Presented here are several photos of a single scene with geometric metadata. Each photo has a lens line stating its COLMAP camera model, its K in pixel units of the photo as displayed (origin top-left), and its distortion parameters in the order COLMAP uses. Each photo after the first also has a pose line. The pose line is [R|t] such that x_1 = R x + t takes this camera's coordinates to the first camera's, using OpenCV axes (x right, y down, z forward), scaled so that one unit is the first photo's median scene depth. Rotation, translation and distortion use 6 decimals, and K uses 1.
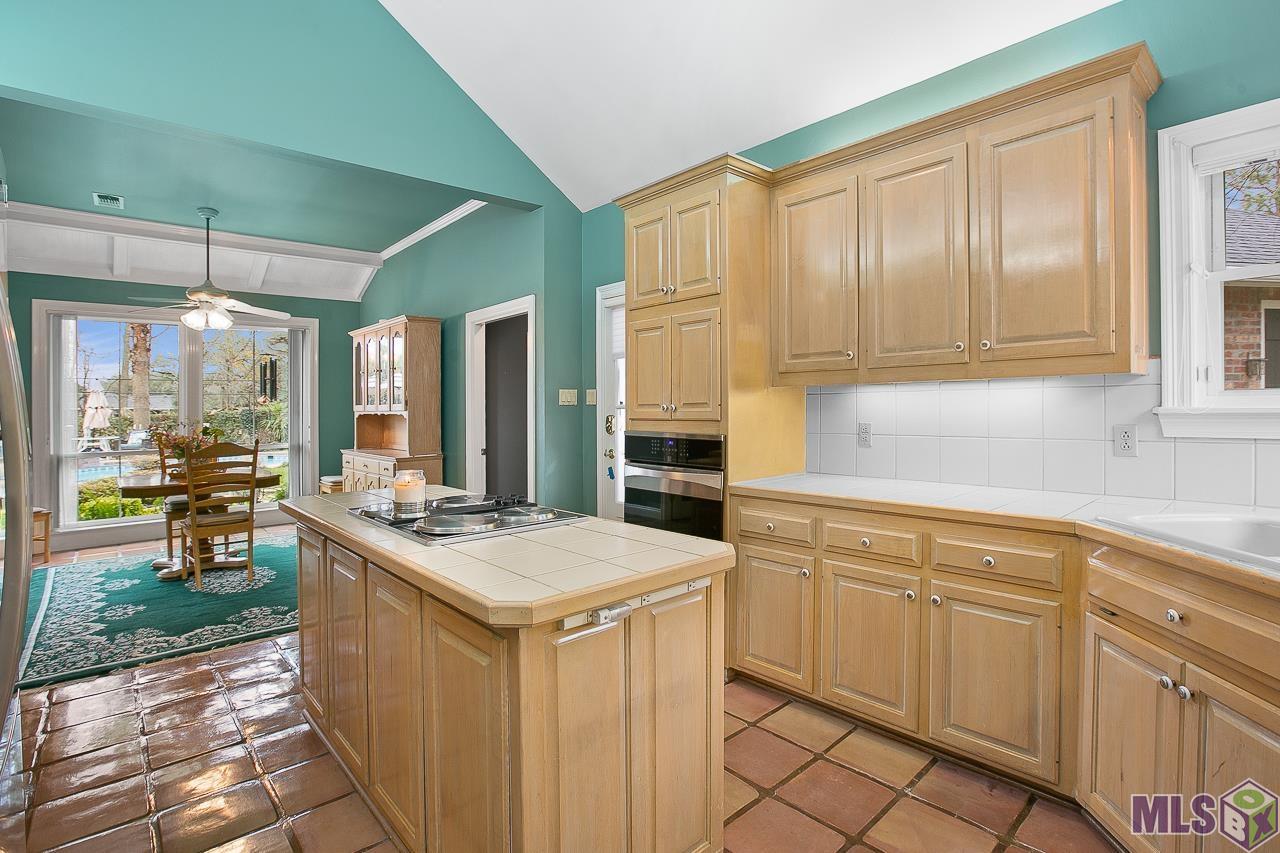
lens RADIAL K [[599.7, 0, 642.0], [0, 599.7, 419.9], [0, 0, 1]] dist [-0.031795, 0.001628]
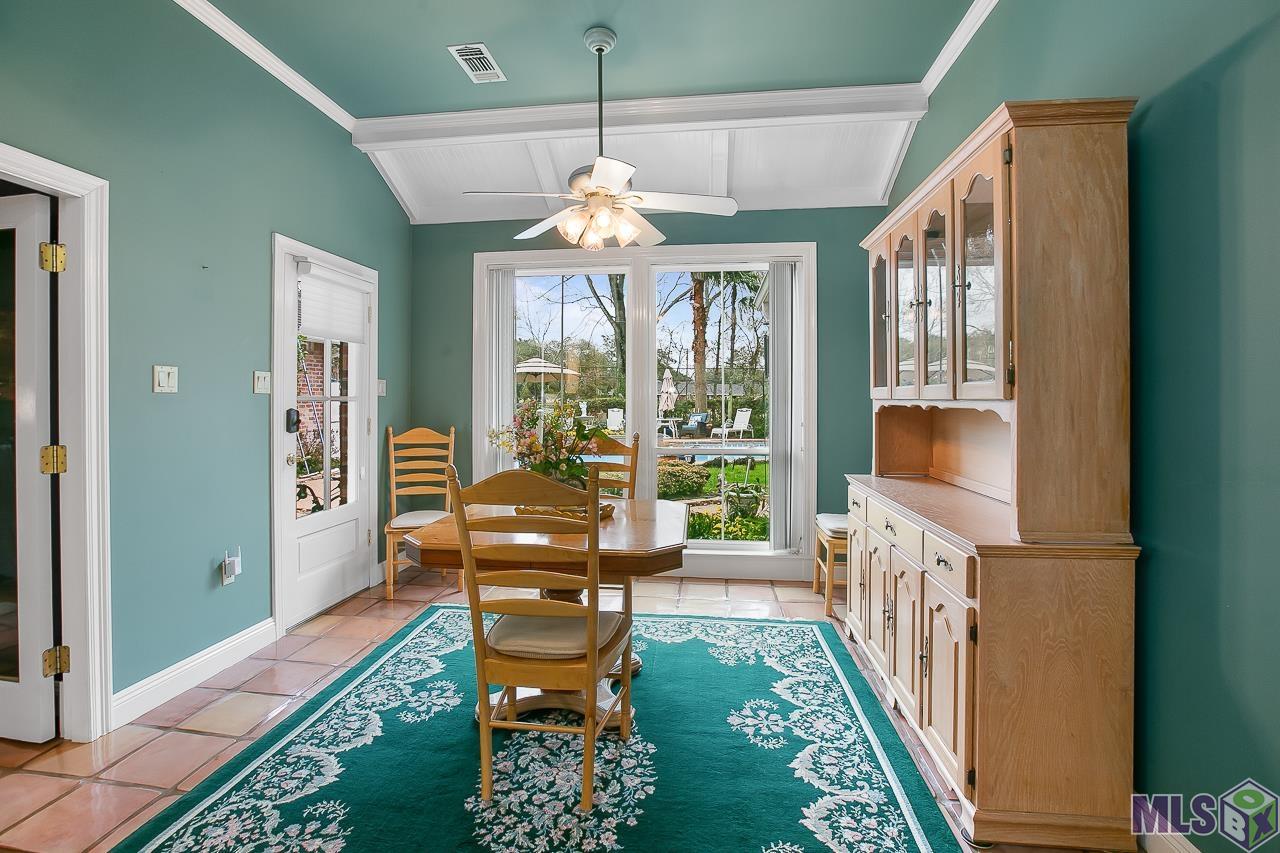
lens RADIAL K [[599.7, 0, 626.9], [0, 599.7, 401.2], [0, 0, 1]] dist [-0.031795, 0.001628]
pose [[0.647189, 0.003178, -0.762323, -0.239287], [-0.005523, 0.999985, -0.000520, -0.011657], [0.762309, 0.004547, 0.647197, 0.529685]]
